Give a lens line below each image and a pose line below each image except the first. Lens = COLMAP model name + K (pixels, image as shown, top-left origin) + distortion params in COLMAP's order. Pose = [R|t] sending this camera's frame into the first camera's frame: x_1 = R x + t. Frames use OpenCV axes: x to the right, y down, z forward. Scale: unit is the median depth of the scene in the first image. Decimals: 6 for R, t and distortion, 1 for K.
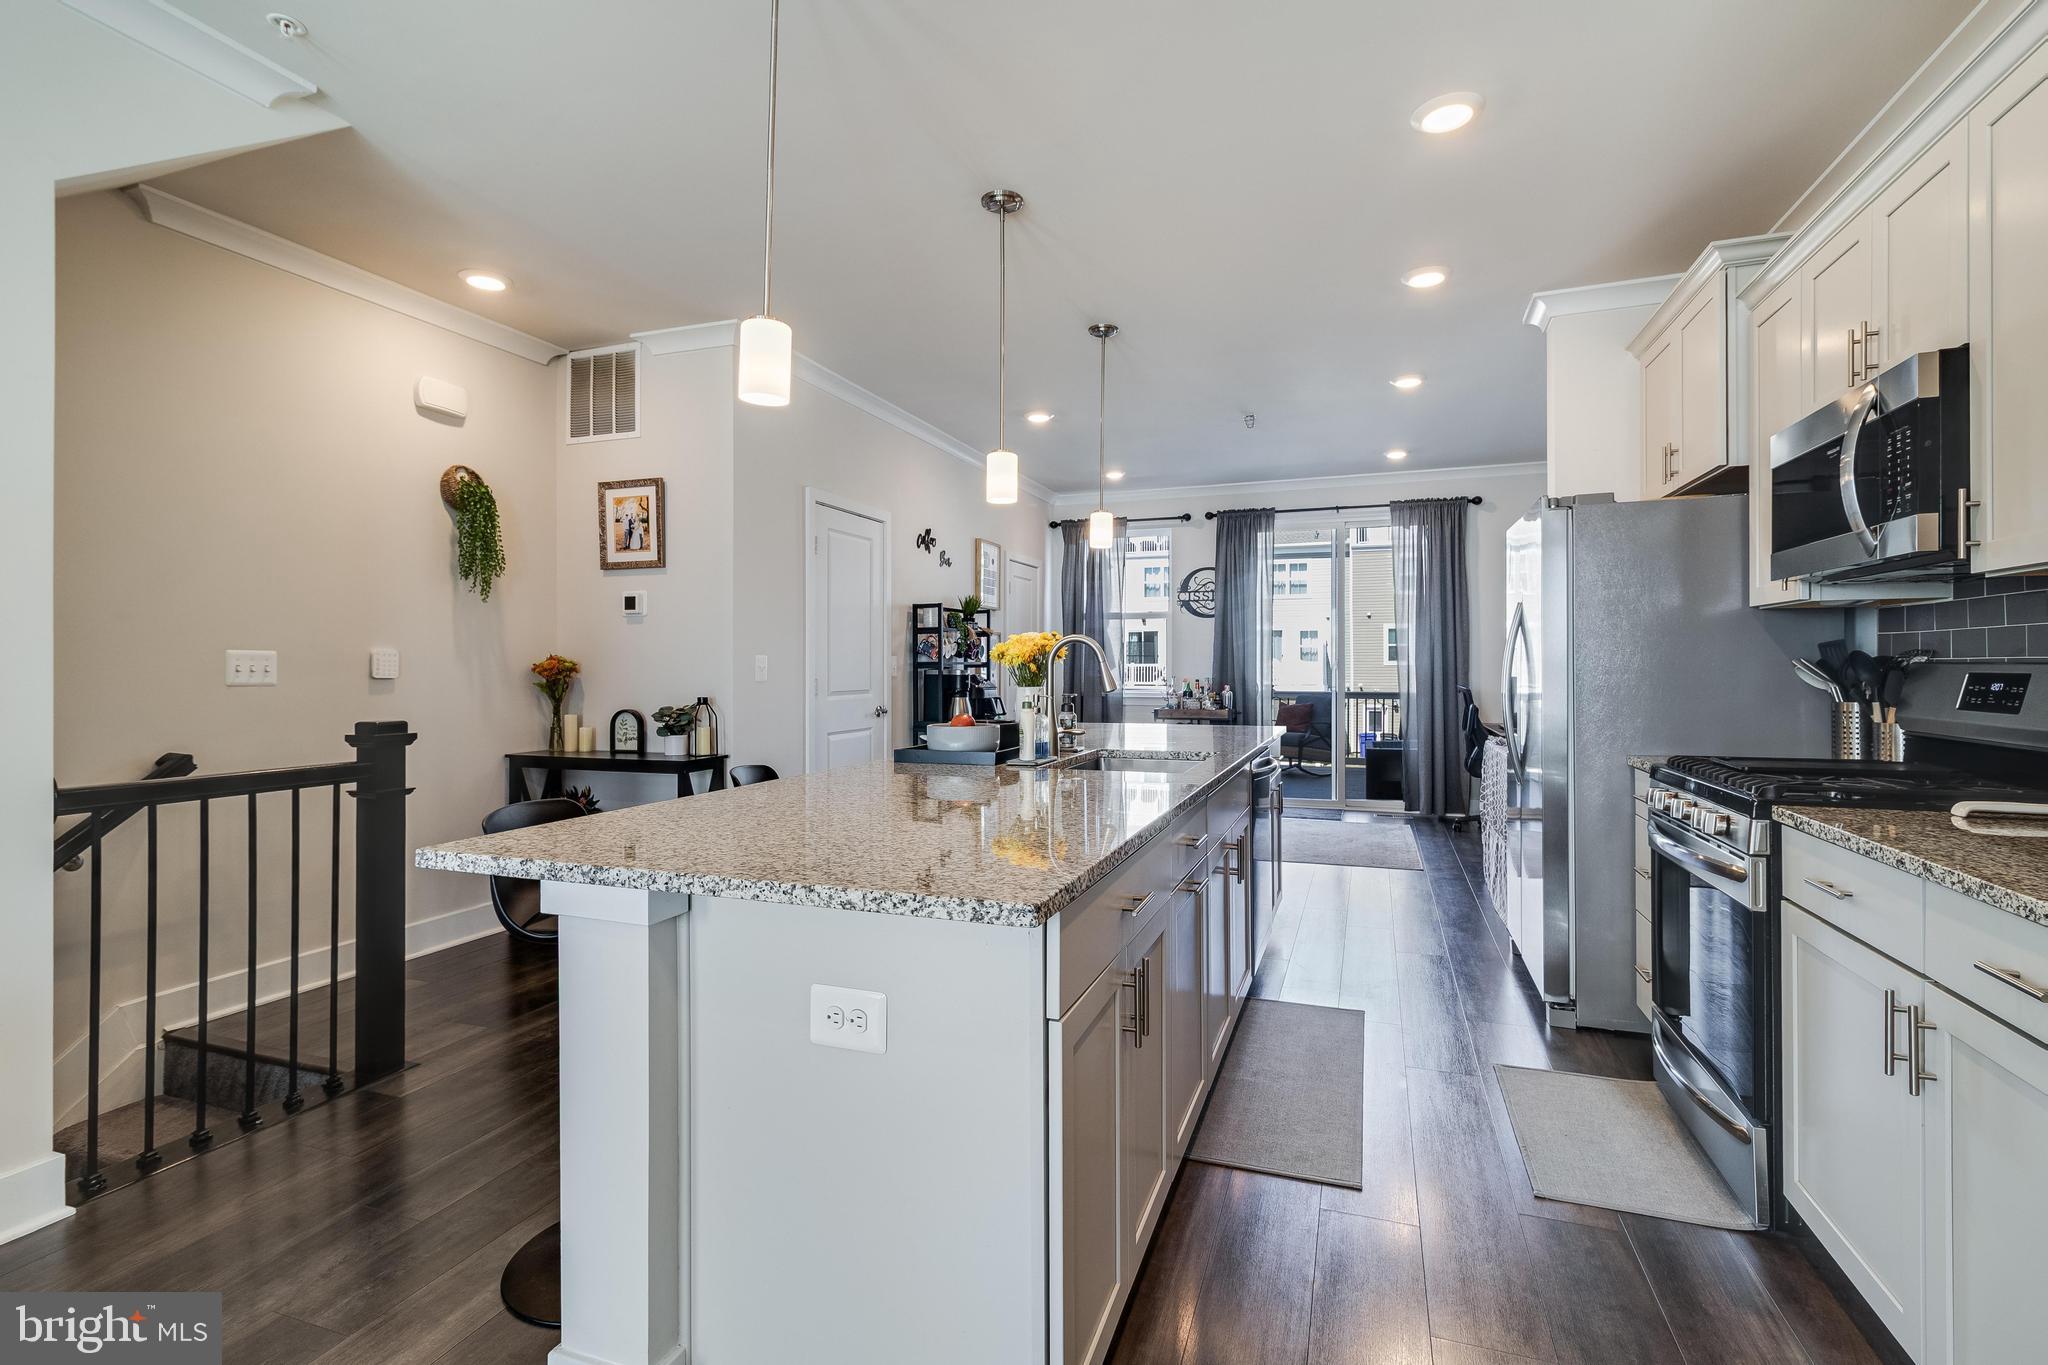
lens RADIAL K [[946.5, 0, 1024.2], [0, 946.5, 669.8], [0, 0, 1]] dist [0.003667, 0.000794]
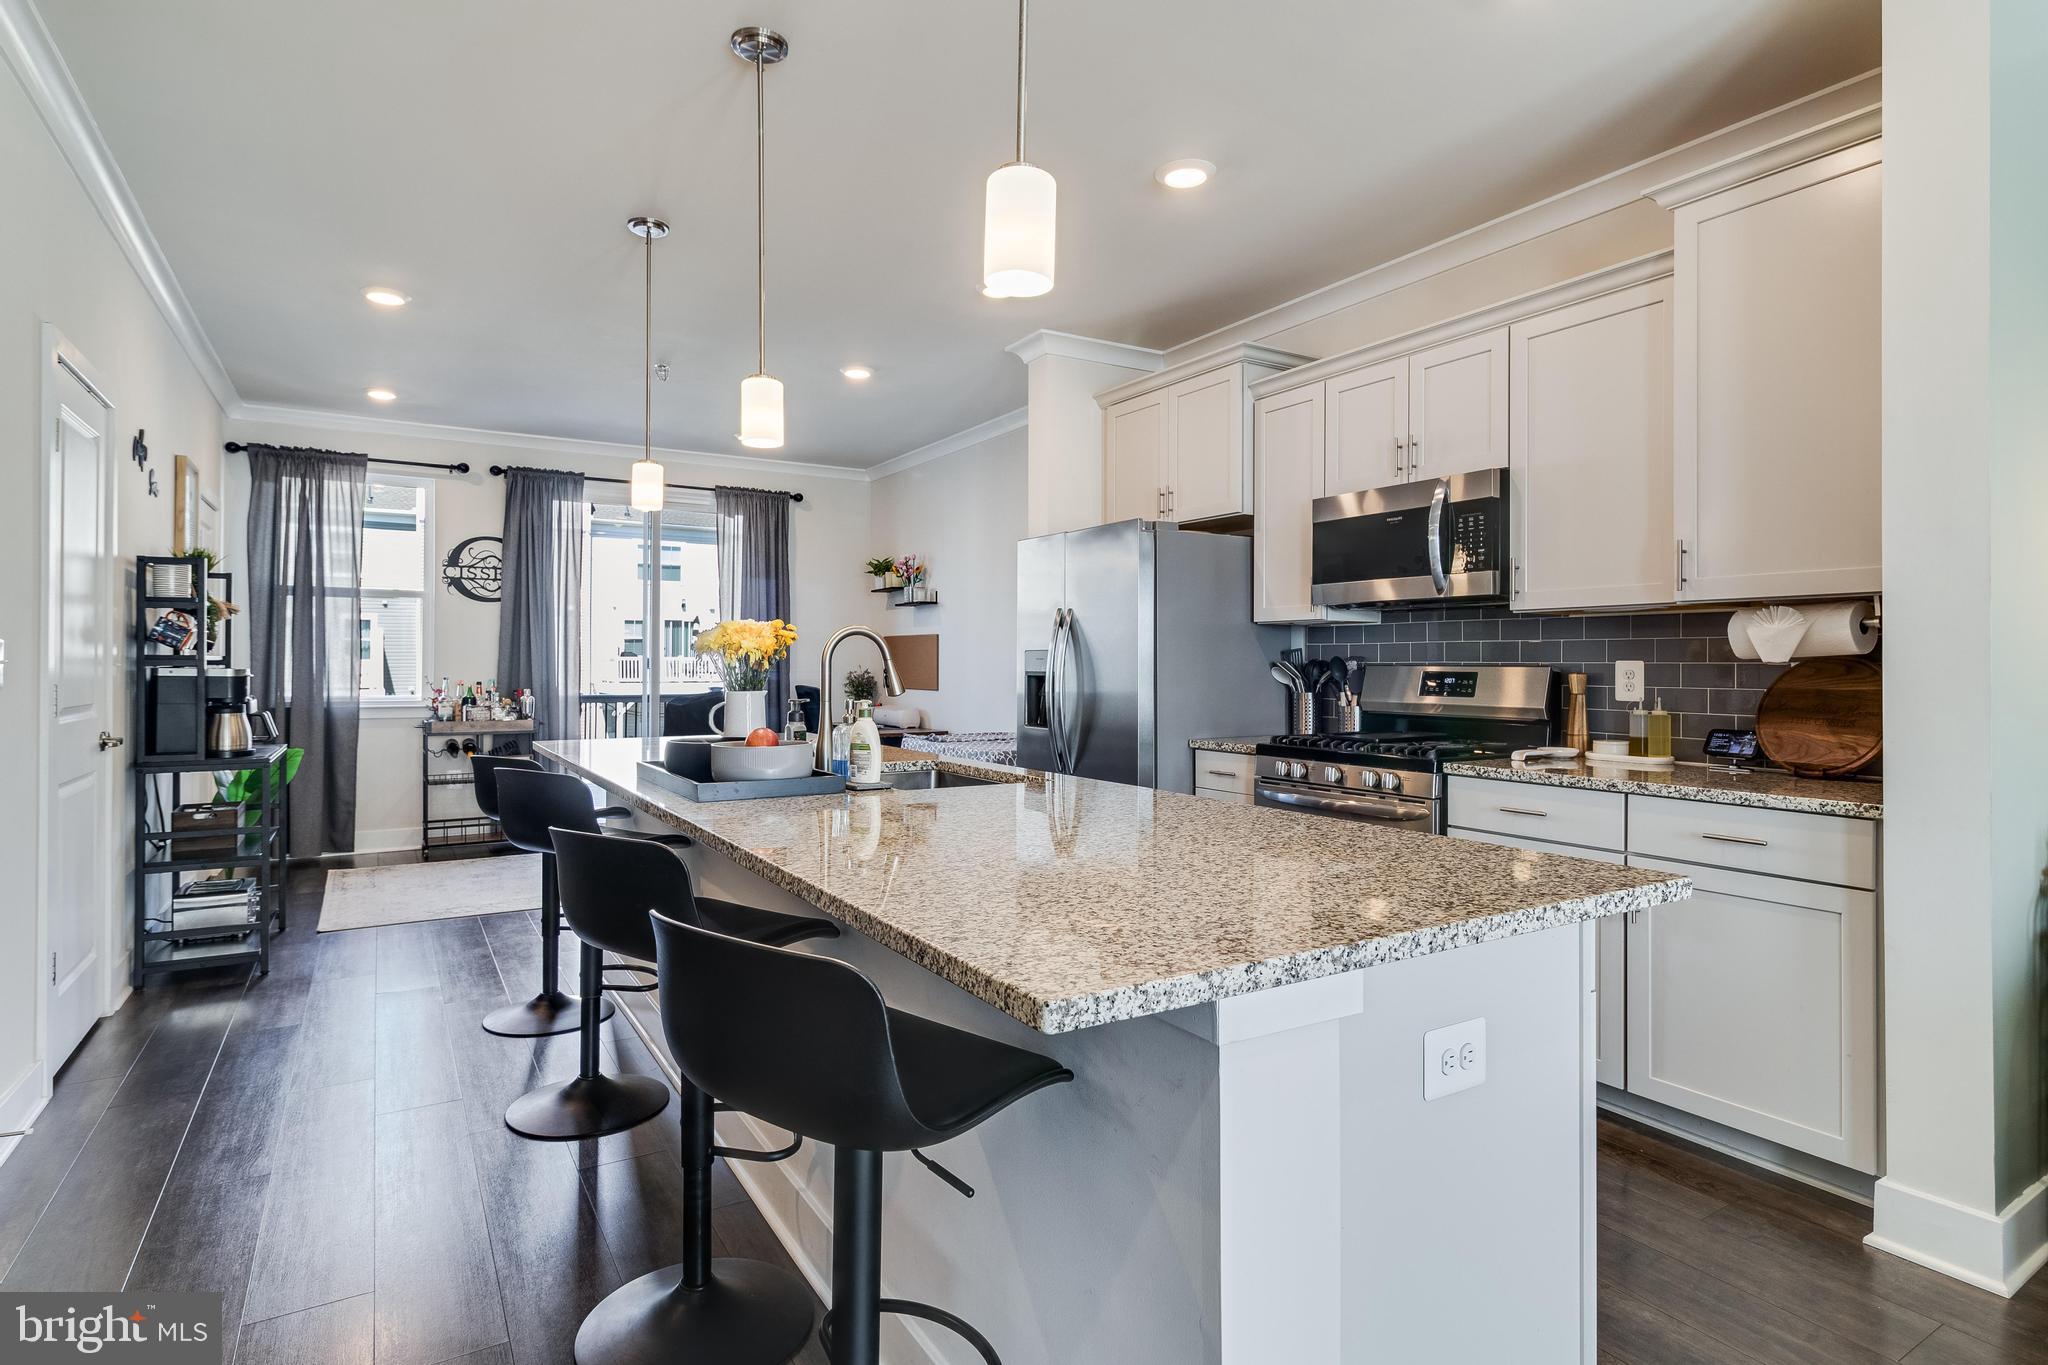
lens RADIAL K [[1054.7, 0, 1031.5], [0, 1054.7, 661.6], [0, 0, 1]] dist [0.002101, 0.000353]
pose [[0.619471, 0.007361, 0.784985, -0.379590], [-0.001110, 0.999963, -0.008501, 0.001075], [-0.785019, 0.004395, 0.619456, 0.217901]]
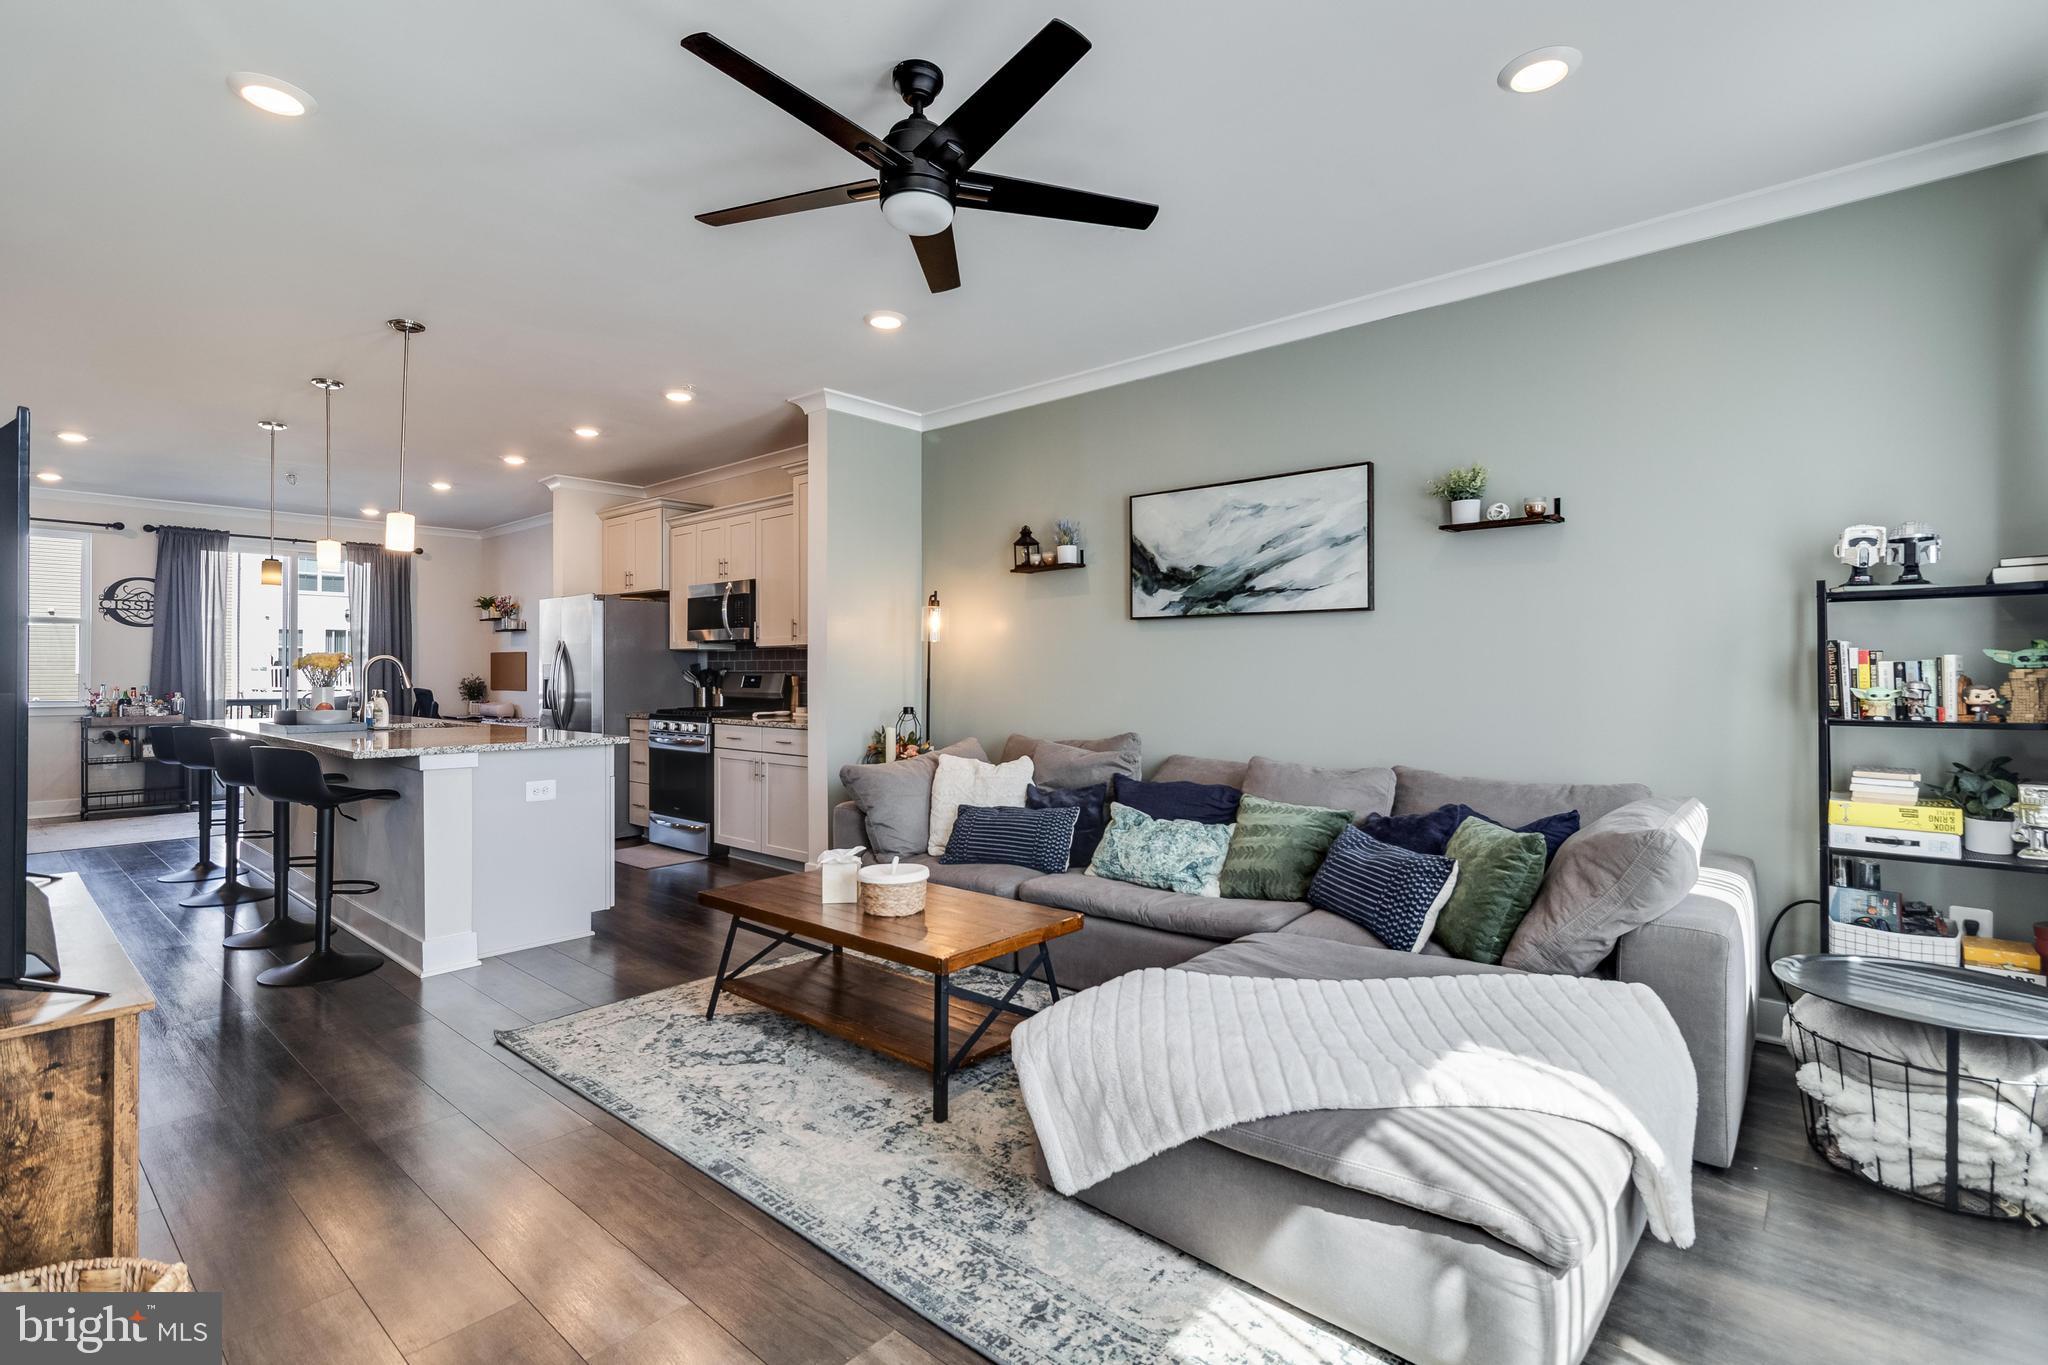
lens RADIAL K [[941.4, 0, 1032.4], [0, 941.4, 664.6], [0, 0, 1]] dist [0.000449, -0.000090]
pose [[0.355849, 0.009807, 0.934492, -0.756628], [0.004212, 0.999918, -0.012097, 0.003819], [-0.934534, 0.008241, 0.355778, -0.474211]]
